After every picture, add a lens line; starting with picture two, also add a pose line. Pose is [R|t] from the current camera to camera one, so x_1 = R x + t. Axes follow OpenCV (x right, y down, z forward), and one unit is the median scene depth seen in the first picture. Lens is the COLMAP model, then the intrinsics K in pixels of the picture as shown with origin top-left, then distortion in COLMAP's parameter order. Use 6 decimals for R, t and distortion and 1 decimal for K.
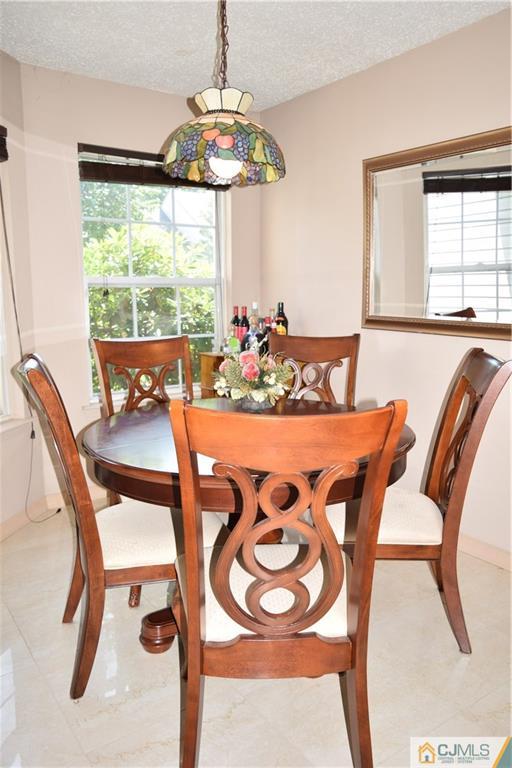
lens RADIAL K [[587.2, 0, 256.0], [0, 587.2, 384.0], [0, 0, 1]] dist [-0.027323, 0.008649]
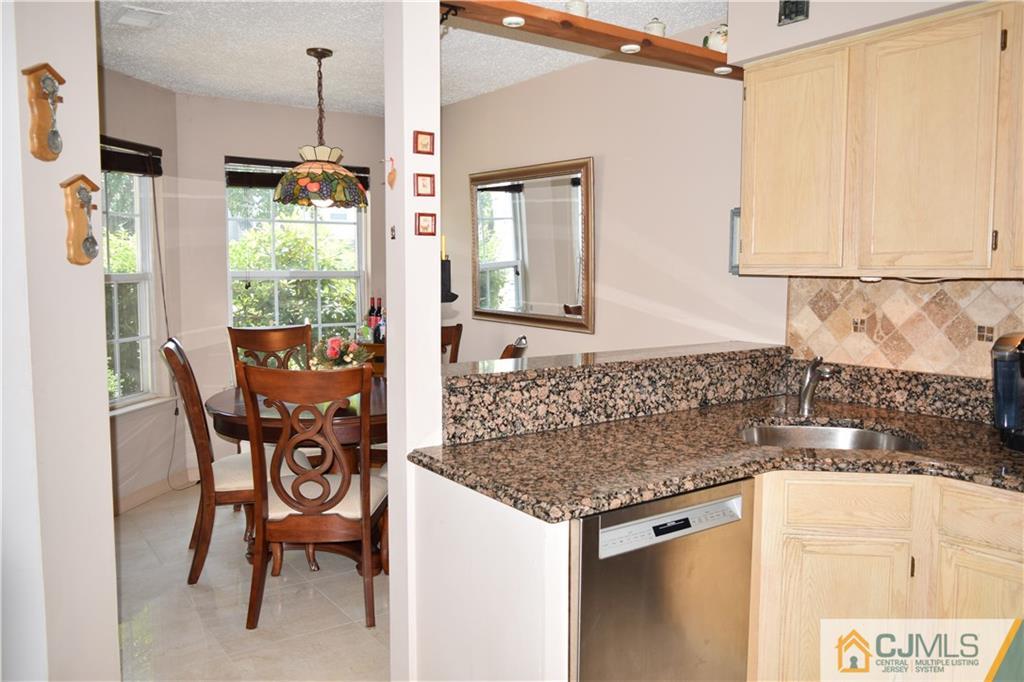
lens RADIAL K [[783.0, 0, 506.5], [0, 783.0, 330.3], [0, 0, 1]] dist [-0.027323, 0.008649]
pose [[0.999956, 0.005857, 0.007265, 0.262518], [-0.005308, 0.997291, -0.073371, 0.041128], [-0.007675, 0.073329, 0.997278, -0.556741]]
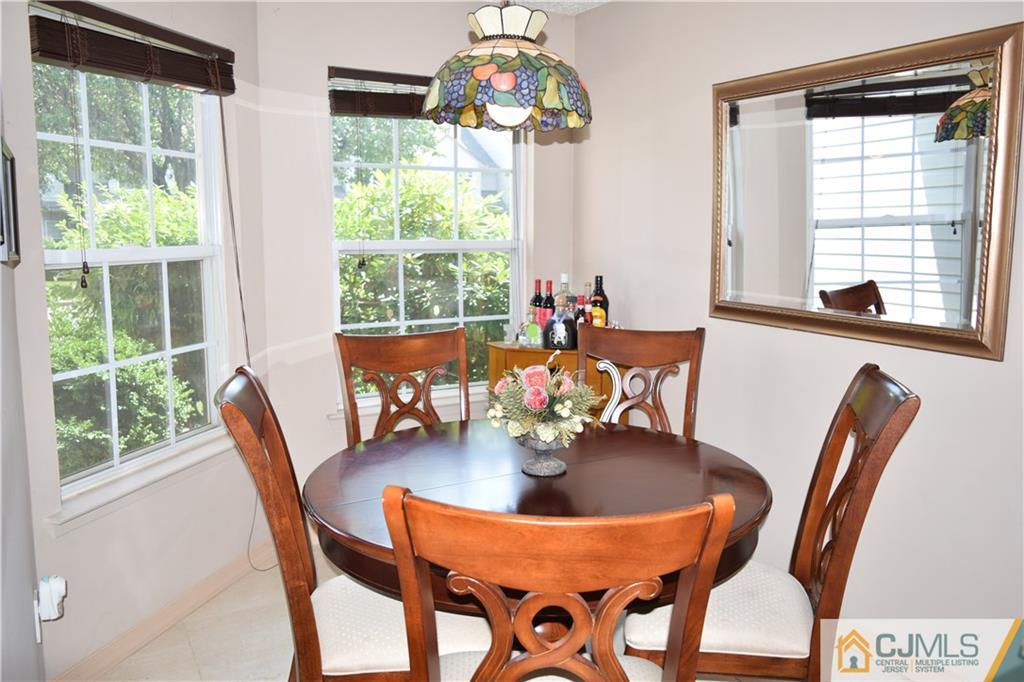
lens RADIAL K [[783.0, 0, 506.5], [0, 783.0, 330.3], [0, 0, 1]] dist [-0.027323, 0.008649]
pose [[0.994690, 0.016360, -0.101611, 0.035206], [-0.019314, 0.999417, -0.028154, -0.053084], [0.101092, 0.029967, 0.994426, 0.033584]]
